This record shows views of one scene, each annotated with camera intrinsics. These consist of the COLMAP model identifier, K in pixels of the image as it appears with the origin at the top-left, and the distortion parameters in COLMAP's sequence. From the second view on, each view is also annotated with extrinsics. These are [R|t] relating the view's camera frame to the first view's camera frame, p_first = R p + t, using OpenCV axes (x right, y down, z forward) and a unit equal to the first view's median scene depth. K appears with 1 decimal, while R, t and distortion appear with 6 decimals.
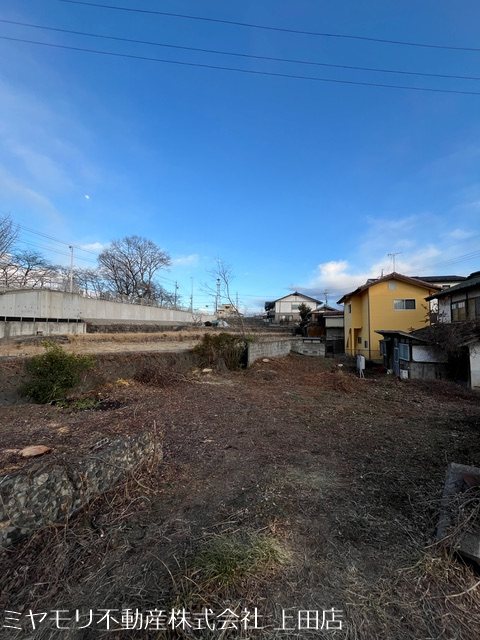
lens RADIAL K [[256.7, 0, 243.9], [0, 256.7, 319.1], [0, 0, 1]] dist [-0.001398, 0.000065]
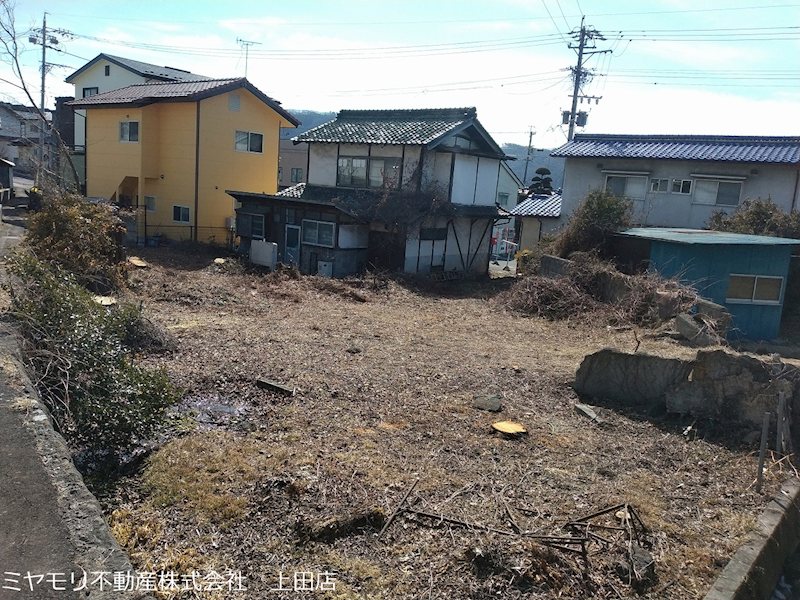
lens RADIAL K [[639.0, 0, 399.8], [0, 639.0, 301.8], [0, 0, 1]] dist [0.015986, -0.035591]
pose [[0.394690, -0.132511, 0.909209, -0.538292], [-0.118538, 0.973932, 0.193402, -0.026683], [-0.911136, -0.184110, 0.368694, 0.143724]]
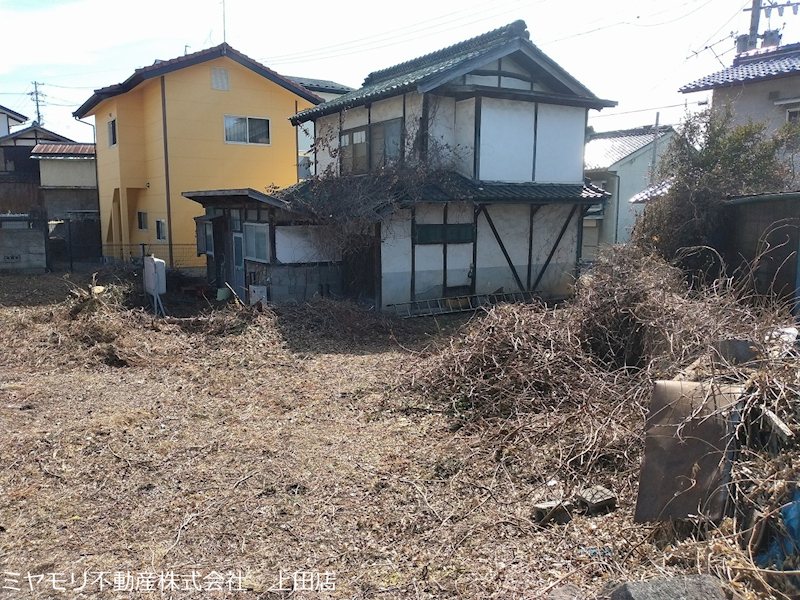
lens RADIAL K [[639.0, 0, 398.0], [0, 639.0, 300.1], [0, 0, 1]] dist [0.015986, -0.035591]
pose [[0.688011, -0.107060, 0.717760, 0.025970], [-0.034622, 0.983089, 0.179824, 0.018911], [-0.724874, -0.148571, 0.672669, 0.095794]]
